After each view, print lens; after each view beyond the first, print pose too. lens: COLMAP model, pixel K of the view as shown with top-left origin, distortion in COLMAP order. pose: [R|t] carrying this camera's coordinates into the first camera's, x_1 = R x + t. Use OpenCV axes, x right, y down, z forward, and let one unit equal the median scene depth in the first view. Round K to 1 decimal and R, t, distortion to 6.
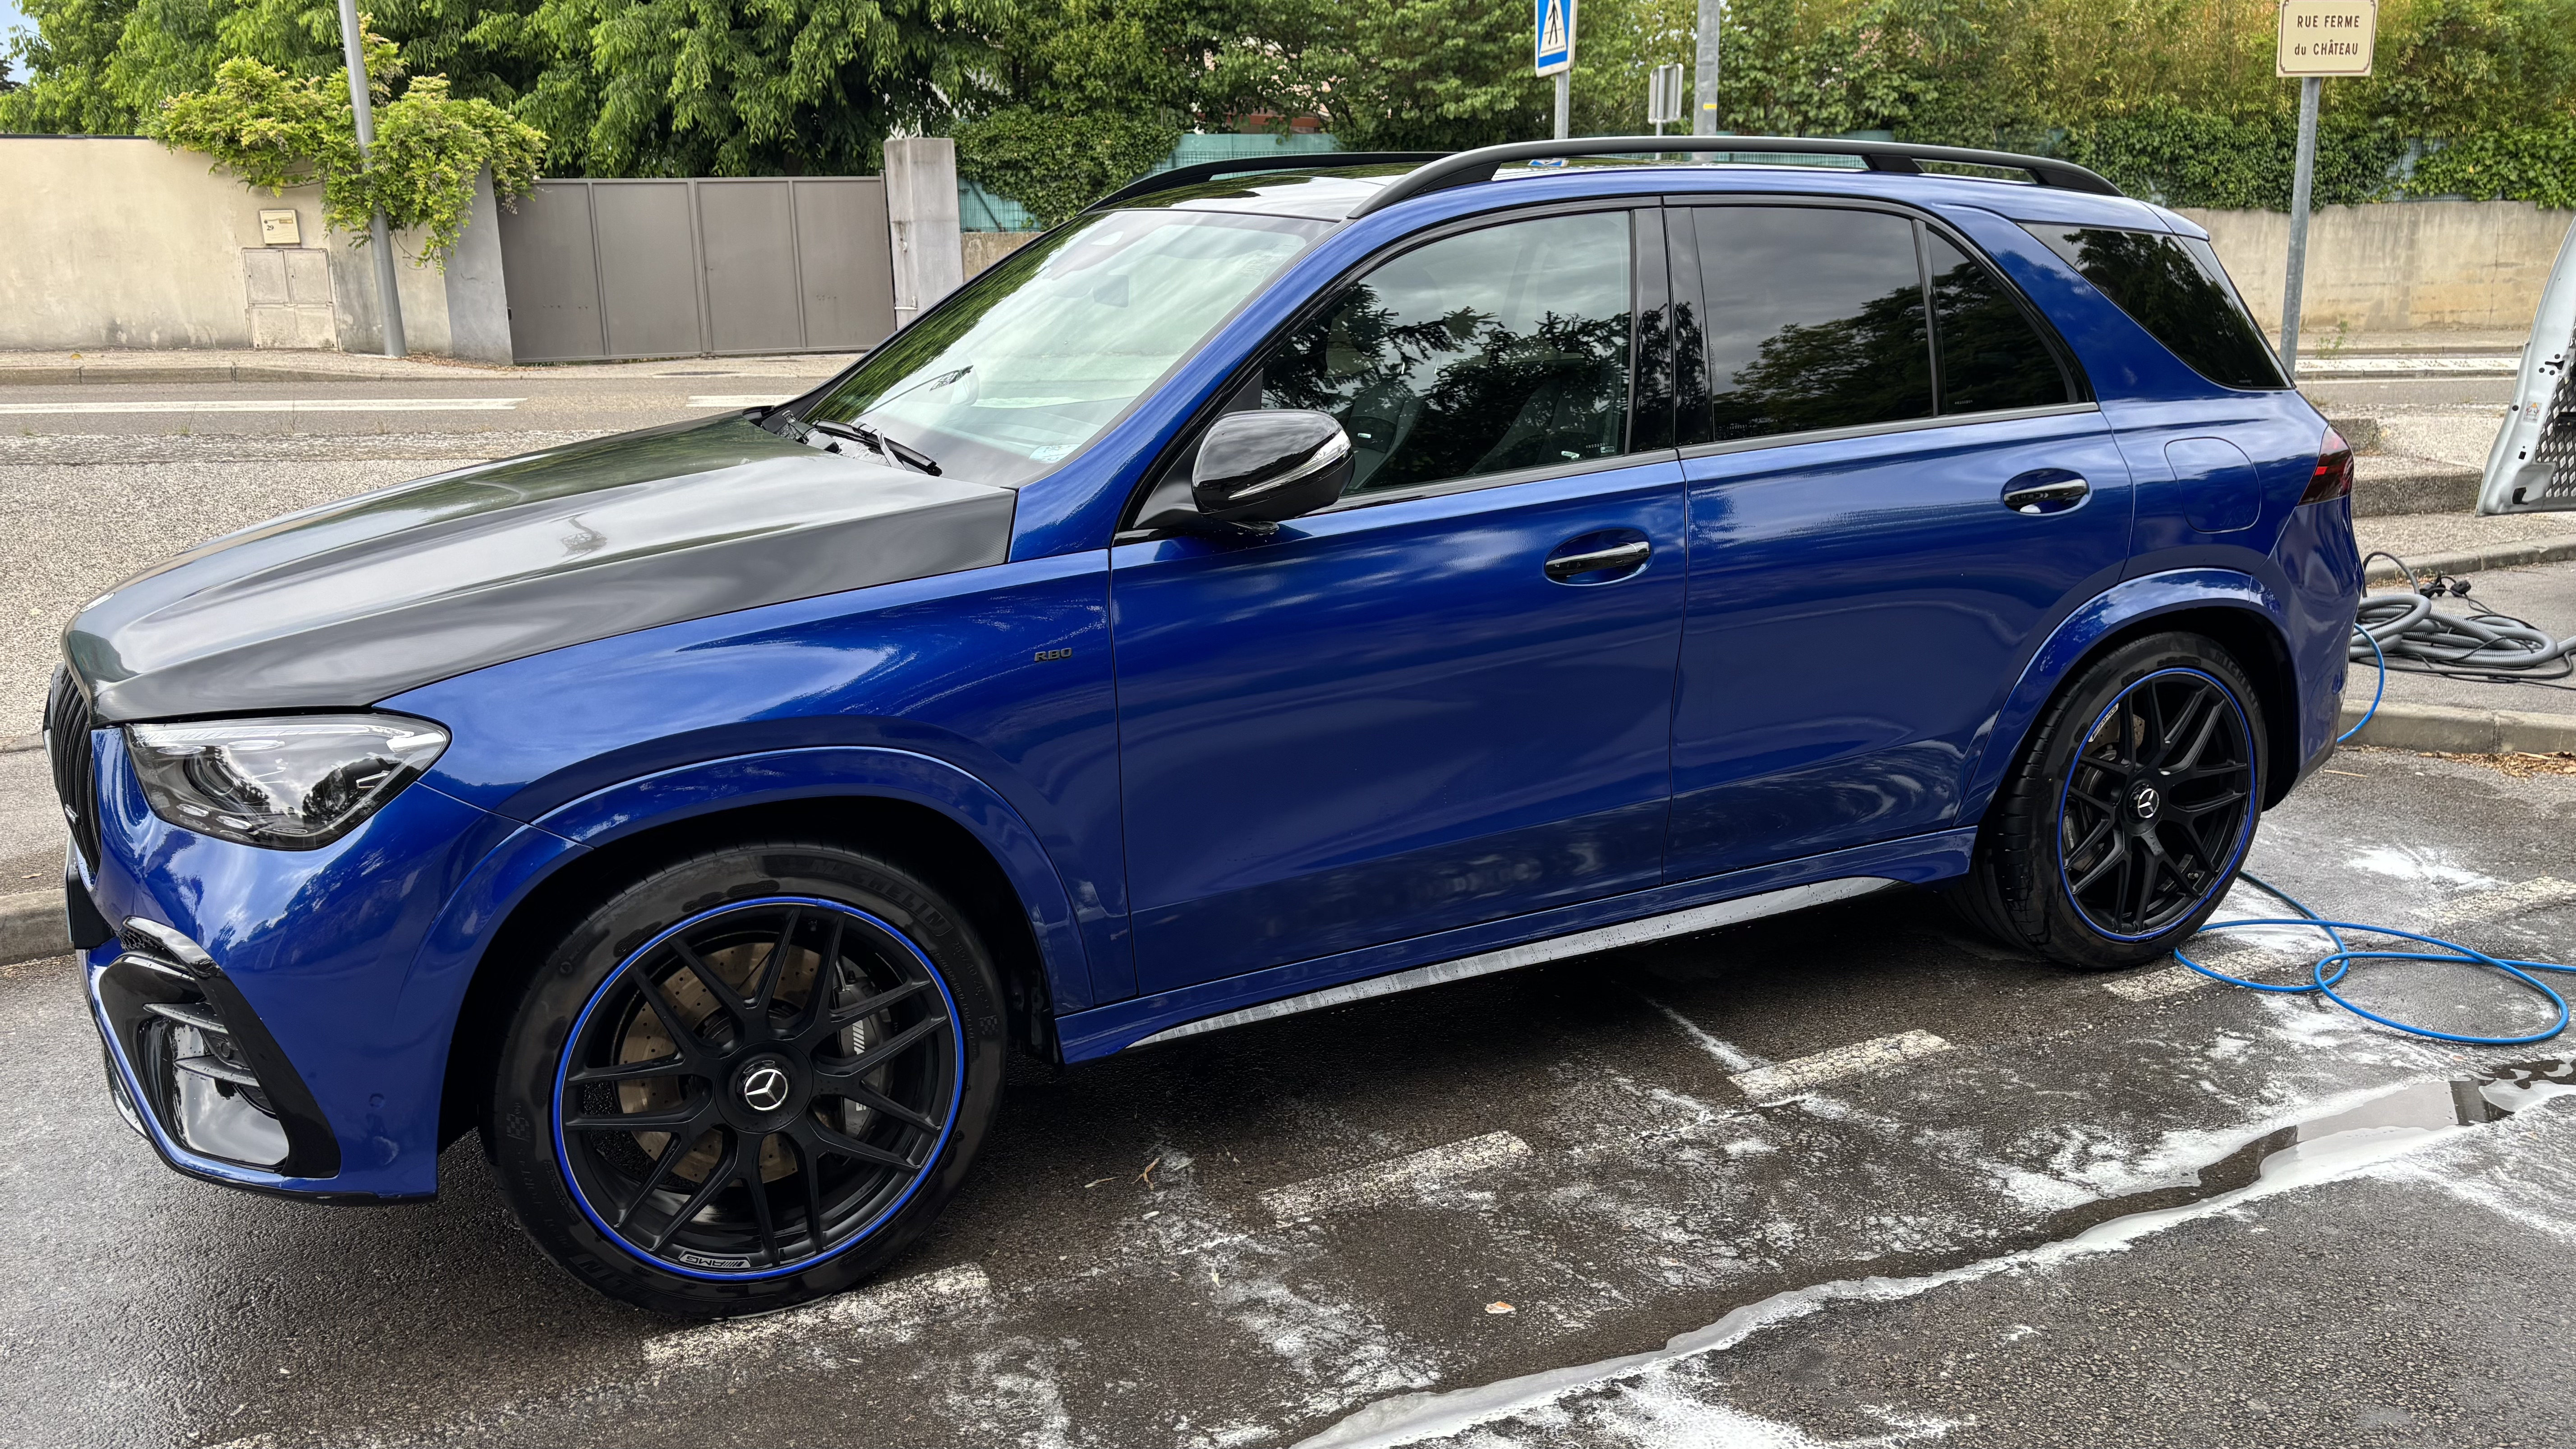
lens RADIAL K [[1947.7, 0, 1273.0], [0, 1947.7, 733.0], [0, 0, 1]] dist [0.032375, -0.031752]
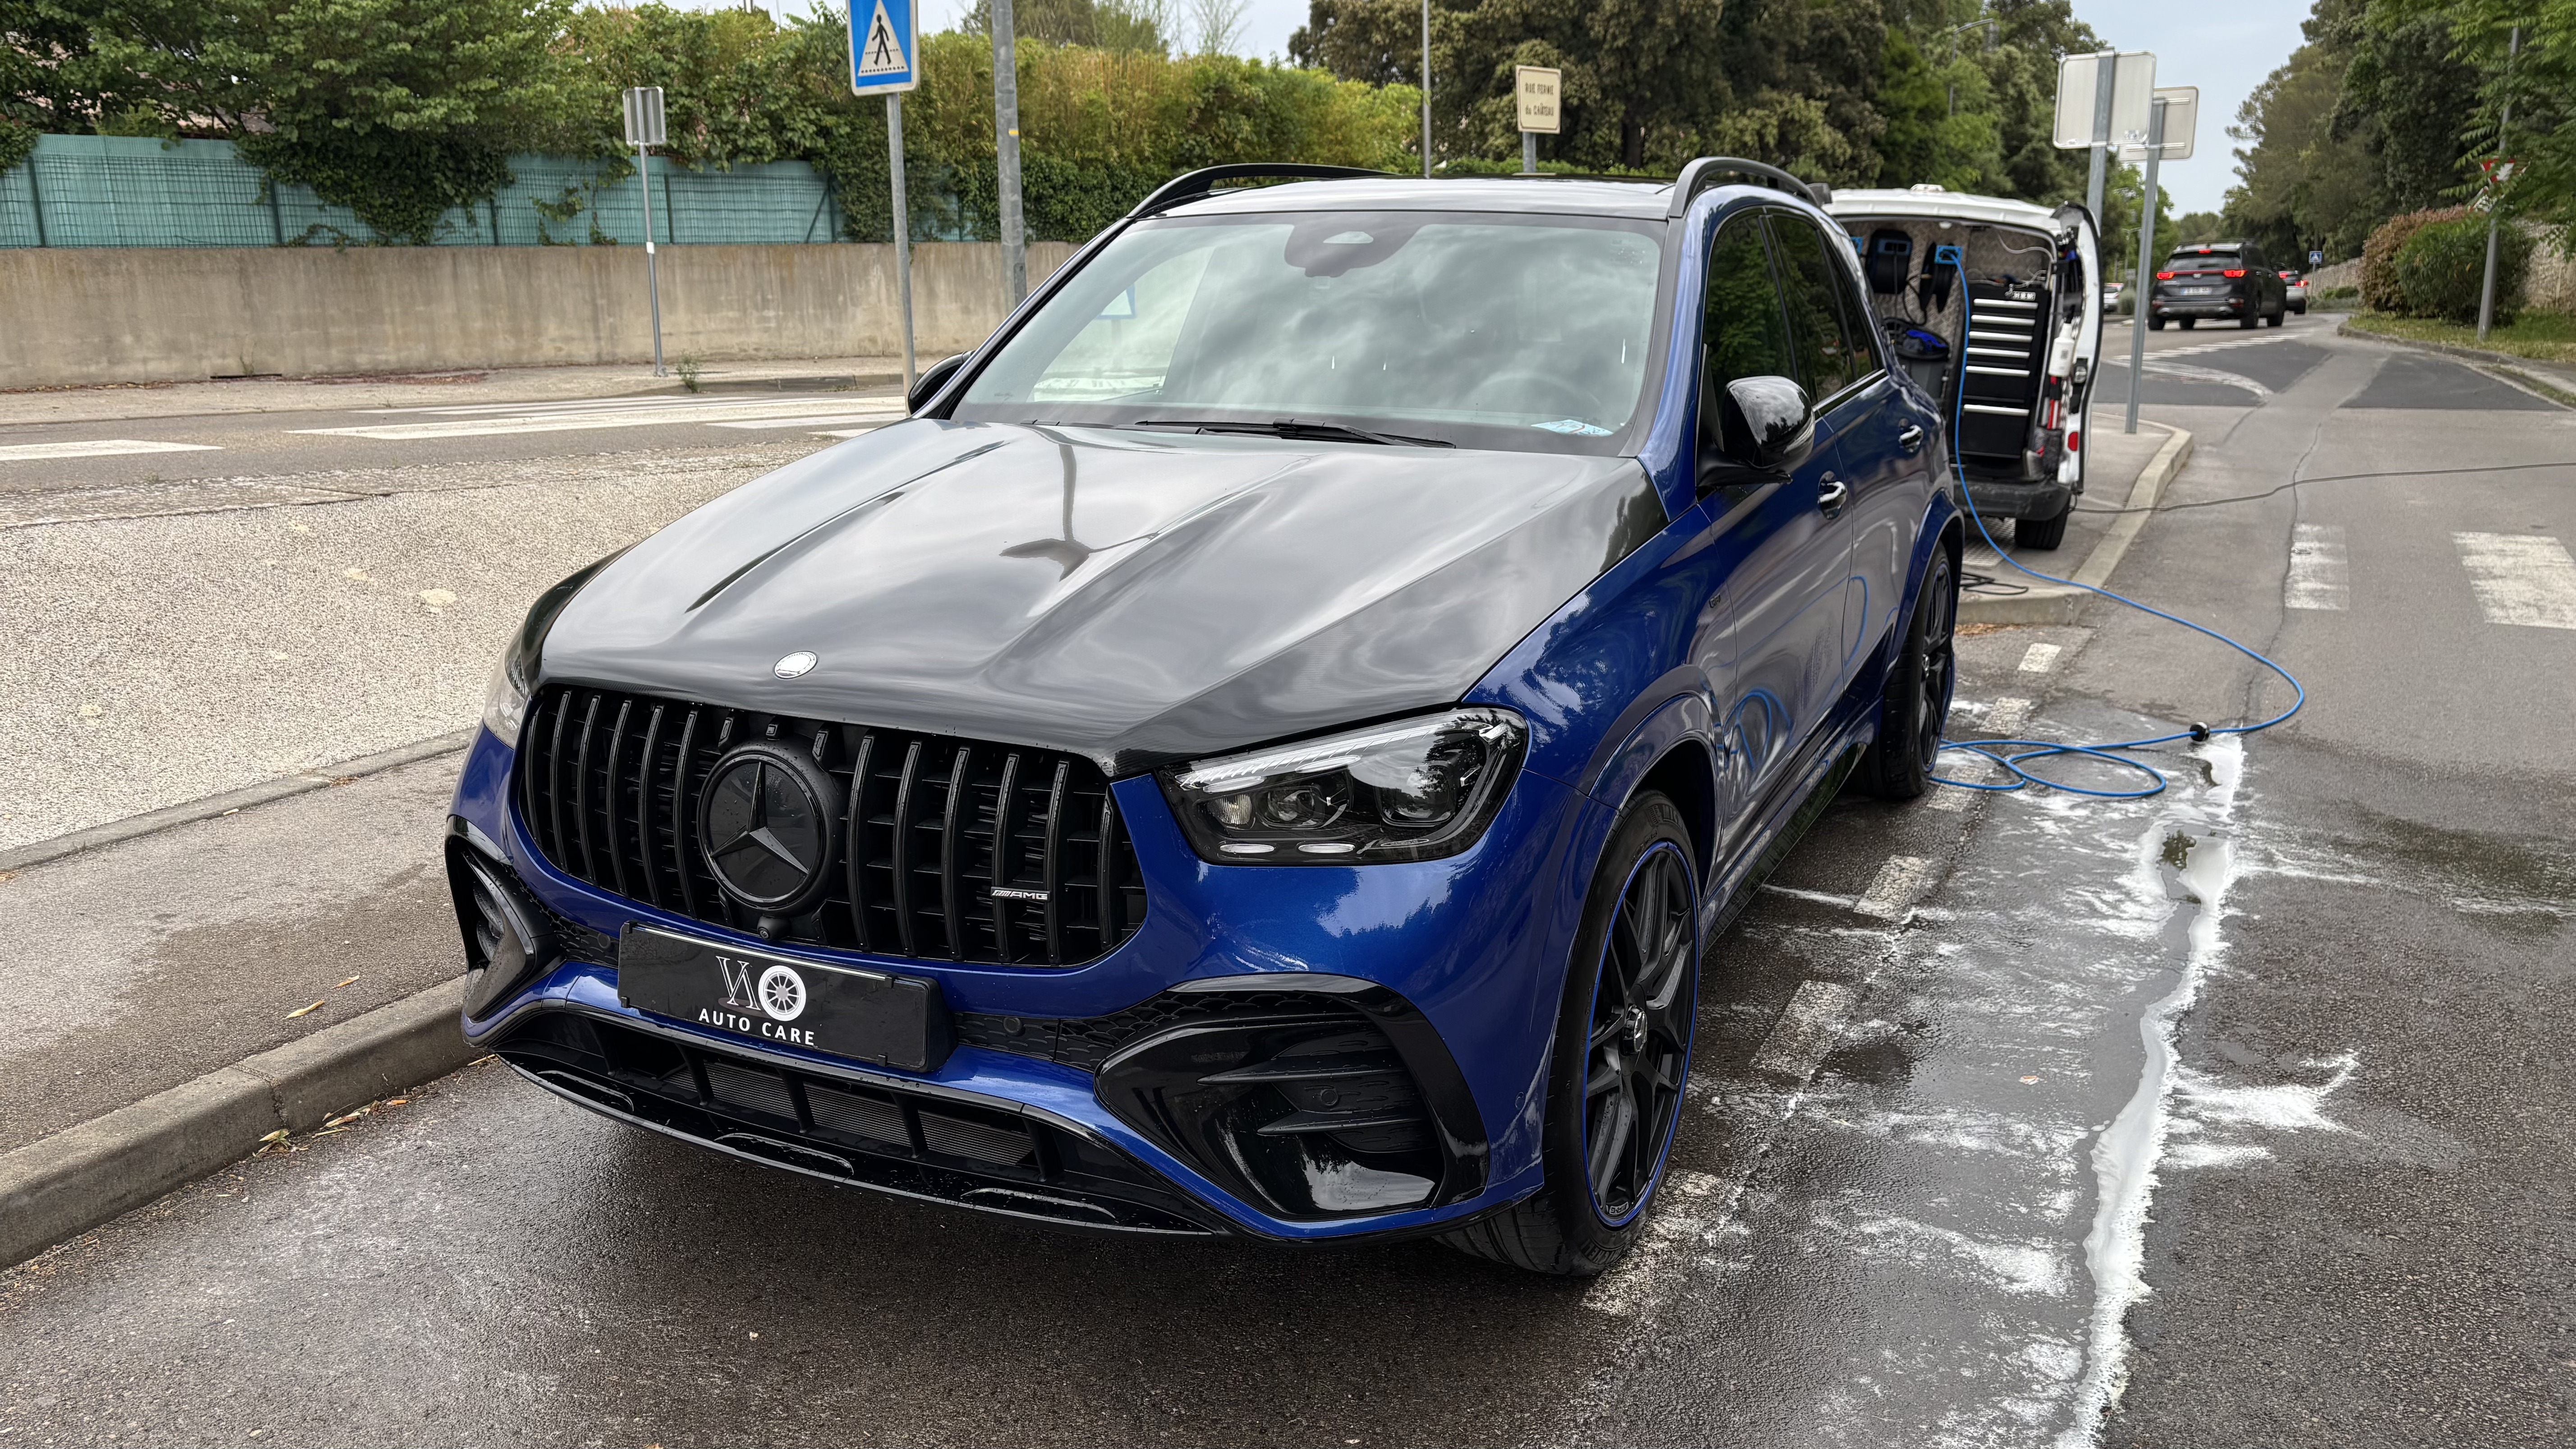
lens RADIAL K [[1947.7, 0, 1285.9], [0, 1947.7, 714.8], [0, 0, 1]] dist [0.032375, -0.031752]
pose [[0.801899, -0.130927, 0.582938, -0.351813], [0.144995, 0.989172, 0.022710, -0.013086], [-0.579599, 0.066312, 0.812199, 0.086543]]
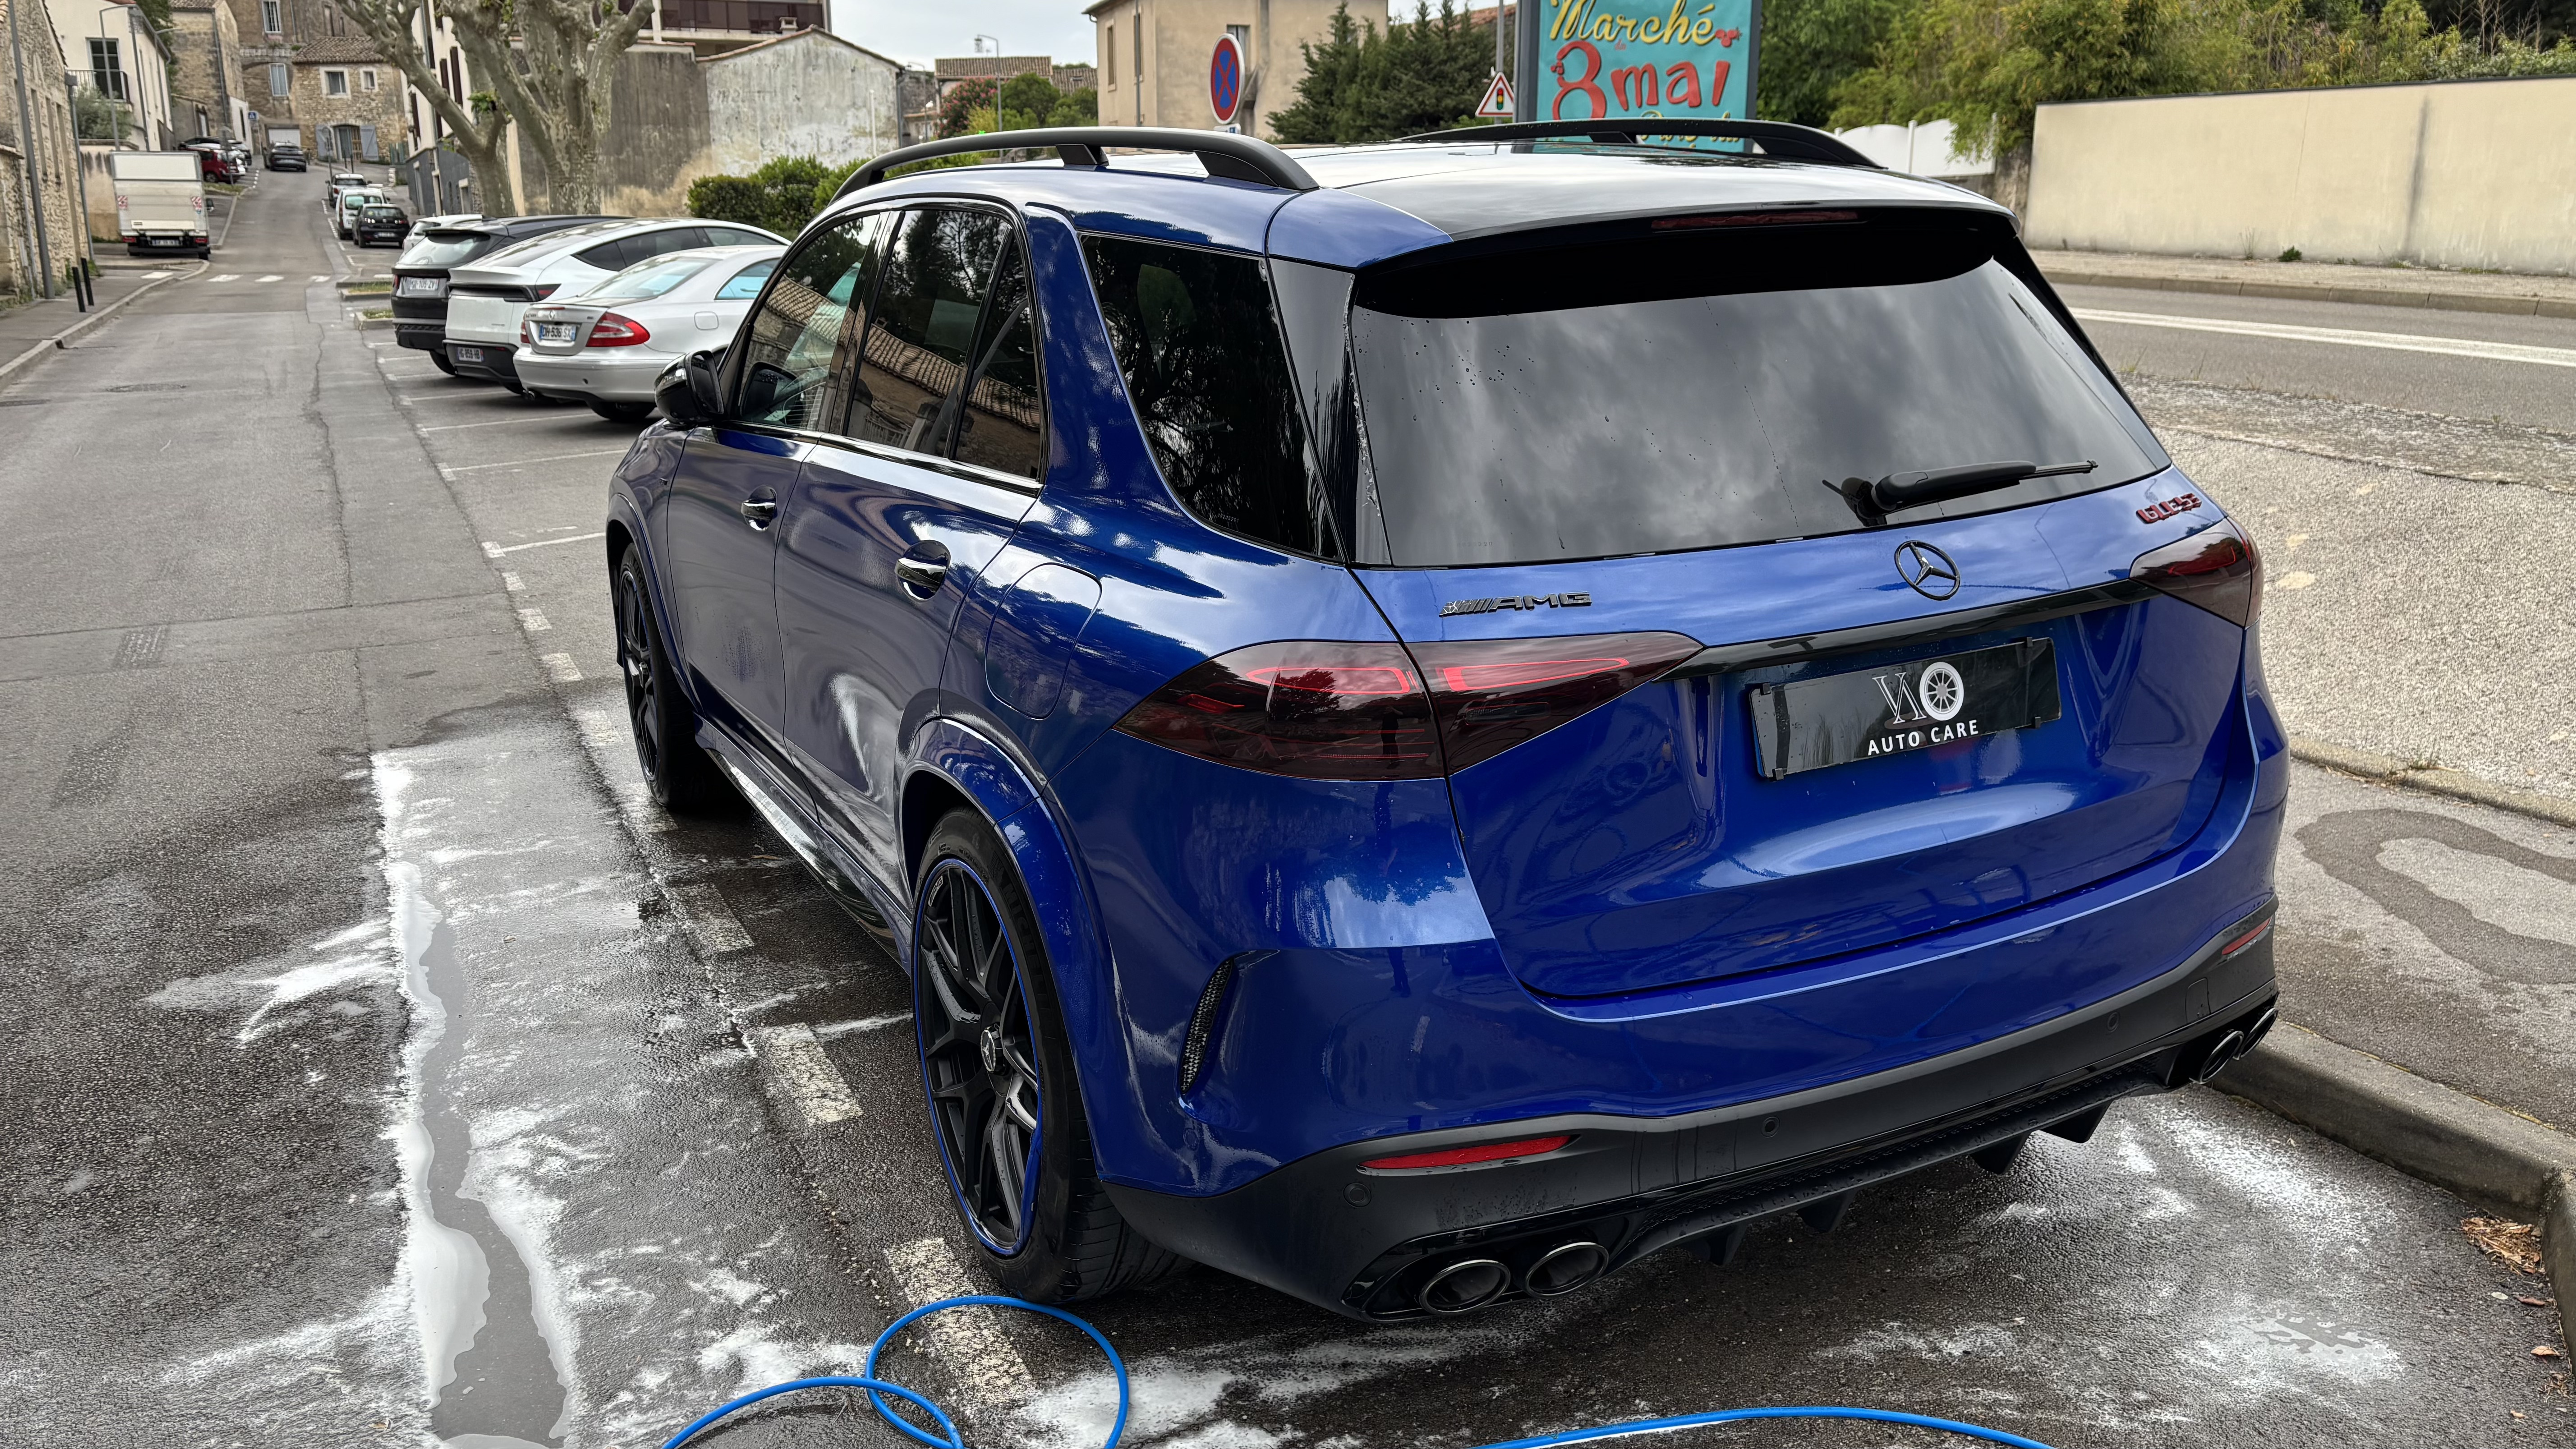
lens RADIAL K [[1947.7, 0, 1284.9], [0, 1947.7, 719.3], [0, 0, 1]] dist [0.032375, -0.031752]
pose [[-0.001059, 0.260487, -0.965477, 0.563352], [-0.234110, 0.938582, 0.253487, -0.145039], [0.972210, 0.226296, 0.059988, 0.529101]]
